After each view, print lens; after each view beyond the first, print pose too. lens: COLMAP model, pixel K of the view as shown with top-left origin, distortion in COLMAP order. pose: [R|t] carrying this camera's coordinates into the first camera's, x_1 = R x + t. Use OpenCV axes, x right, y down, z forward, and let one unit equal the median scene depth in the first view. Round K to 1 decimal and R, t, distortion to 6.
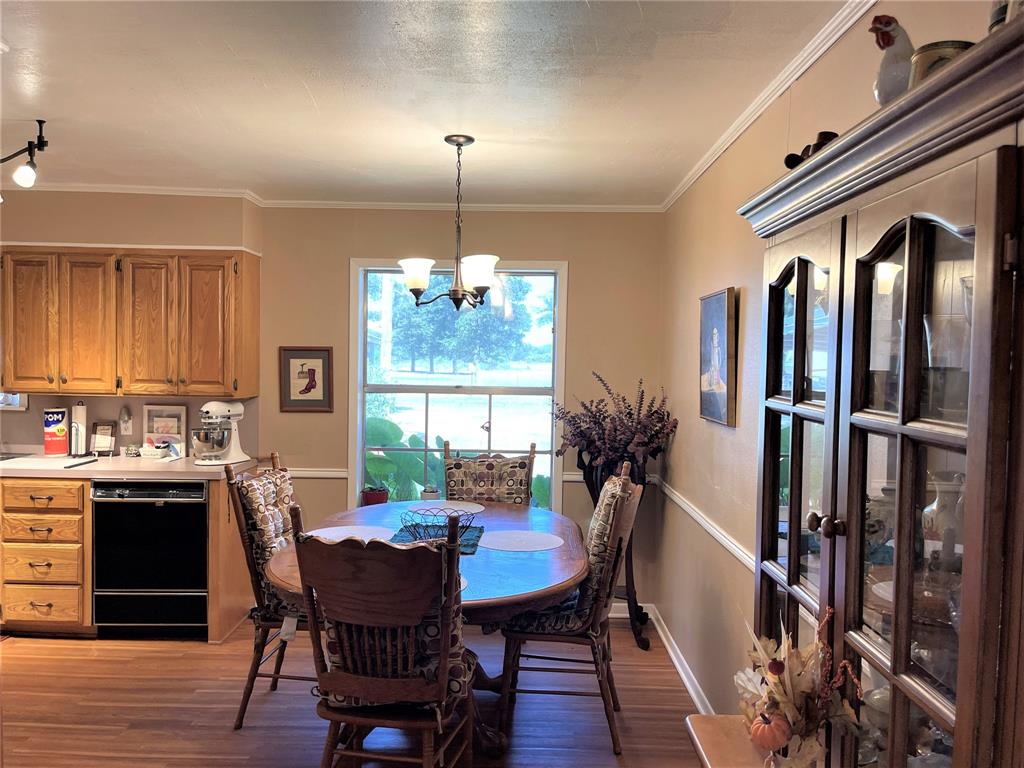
lens RADIAL K [[832.6, 0, 512.1], [0, 832.6, 380.9], [0, 0, 1]] dist [-0.002286, -0.010242]
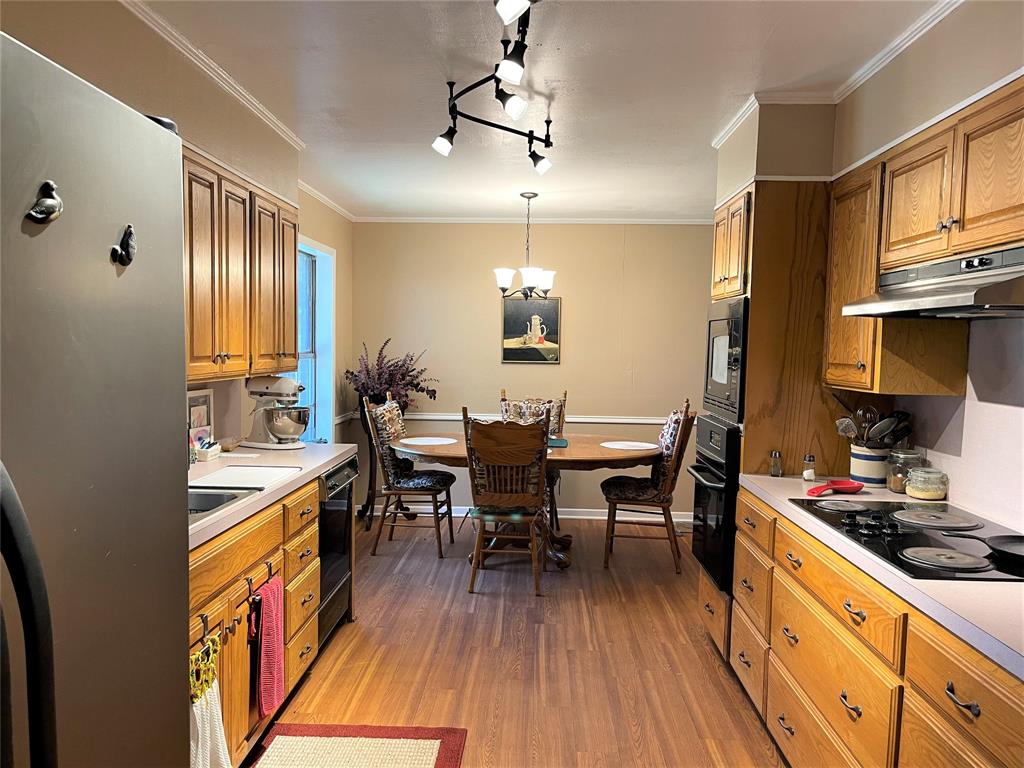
lens RADIAL K [[777.2, 0, 508.4], [0, 777.2, 389.5], [0, 0, 1]] dist [0.058548, -0.051470]
pose [[0.036133, -0.079905, 0.996147, -1.258389], [0.016212, 0.996714, 0.079363, -0.025803], [-0.999215, 0.013282, 0.037309, 0.778529]]
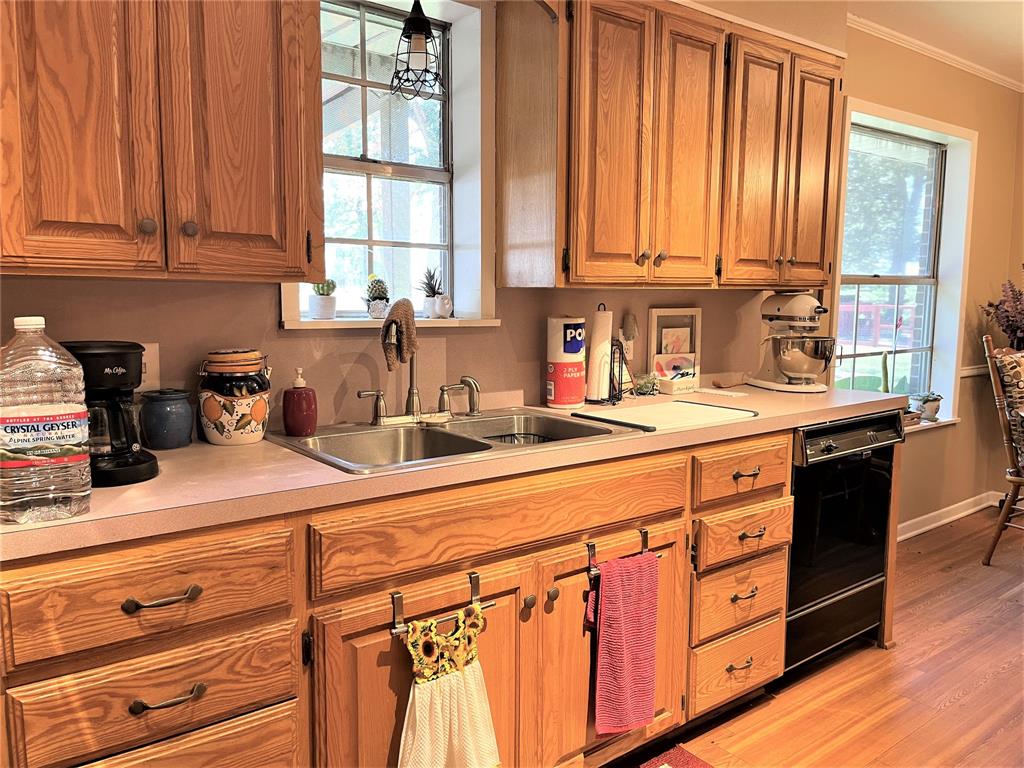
lens RADIAL K [[777.2, 0, 514.0], [0, 777.2, 389.7], [0, 0, 1]] dist [0.058548, -0.051470]
pose [[0.789055, -0.093222, 0.607208, -0.980968], [0.034270, 0.993560, 0.108003, 0.026032], [-0.613366, -0.064412, 0.787168, 0.690975]]
